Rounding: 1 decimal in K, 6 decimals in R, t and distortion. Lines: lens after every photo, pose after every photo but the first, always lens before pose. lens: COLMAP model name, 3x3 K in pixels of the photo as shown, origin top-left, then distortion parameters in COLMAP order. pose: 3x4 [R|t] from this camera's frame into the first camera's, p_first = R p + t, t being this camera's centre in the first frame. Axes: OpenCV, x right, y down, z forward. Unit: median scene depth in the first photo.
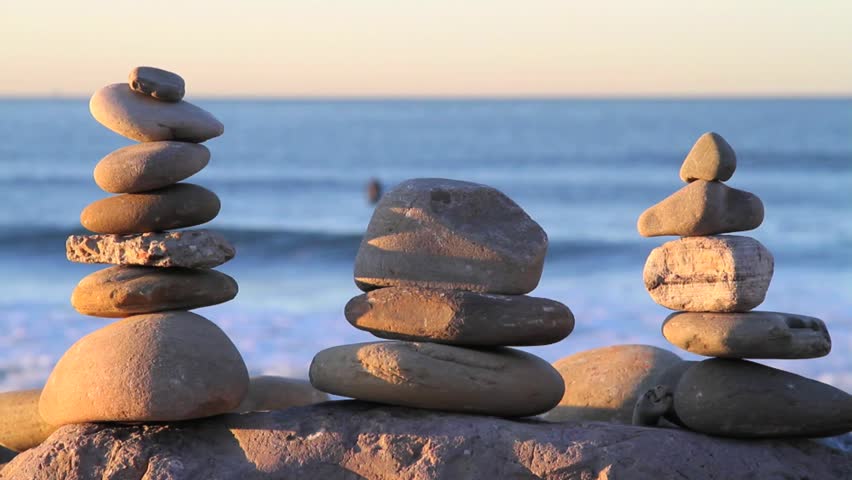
lens RADIAL K [[3759.7, 0, 426.0], [0, 3759.7, 240.0], [0, 0, 1]] dist [0.398373, 4.608737]
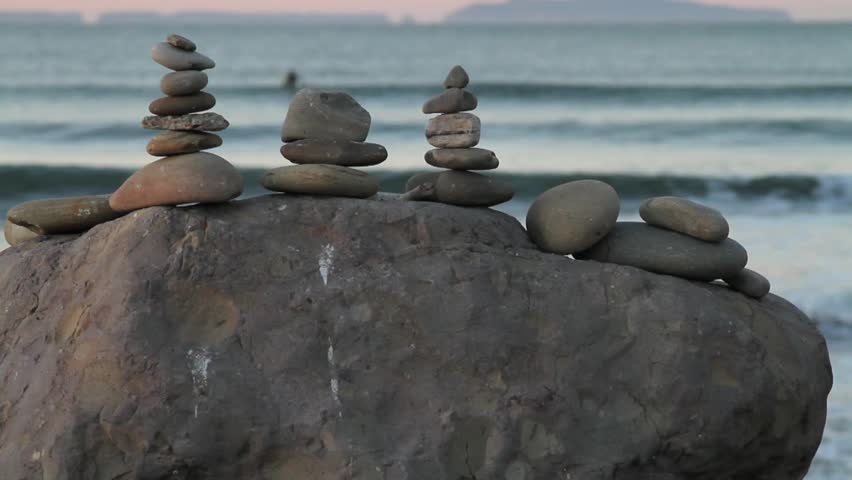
lens RADIAL K [[3759.7, 0, 426.0], [0, 3759.7, 240.0], [0, 0, 1]] dist [0.398373, 4.608737]
pose [[0.938480, -0.019696, 0.344771, -0.690521], [0.013650, 0.999708, 0.019954, 0.028690], [-0.345063, -0.014021, 0.938475, -1.033668]]
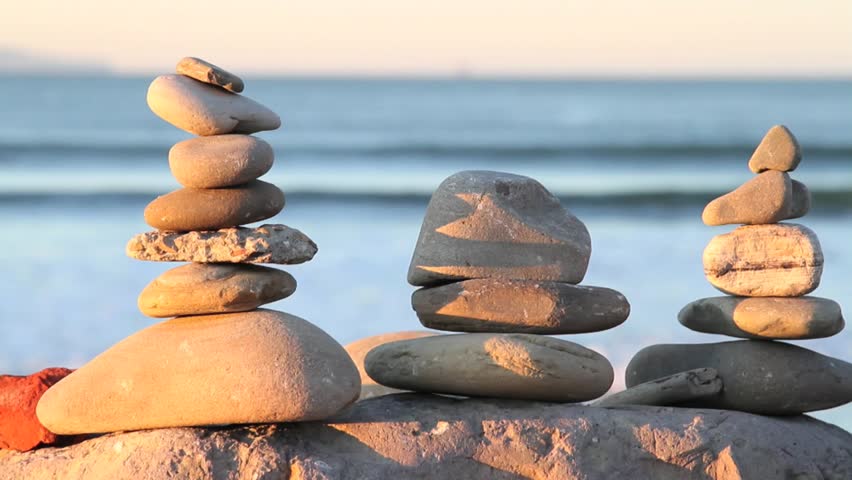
lens RADIAL K [[3759.7, 0, 426.0], [0, 3759.7, 240.0], [0, 0, 1]] dist [0.398373, 4.608737]
pose [[0.866457, -0.016894, 0.498965, -0.530223], [0.013013, 0.999852, 0.011255, -0.009628], [-0.499082, -0.003259, 0.866549, 0.138614]]
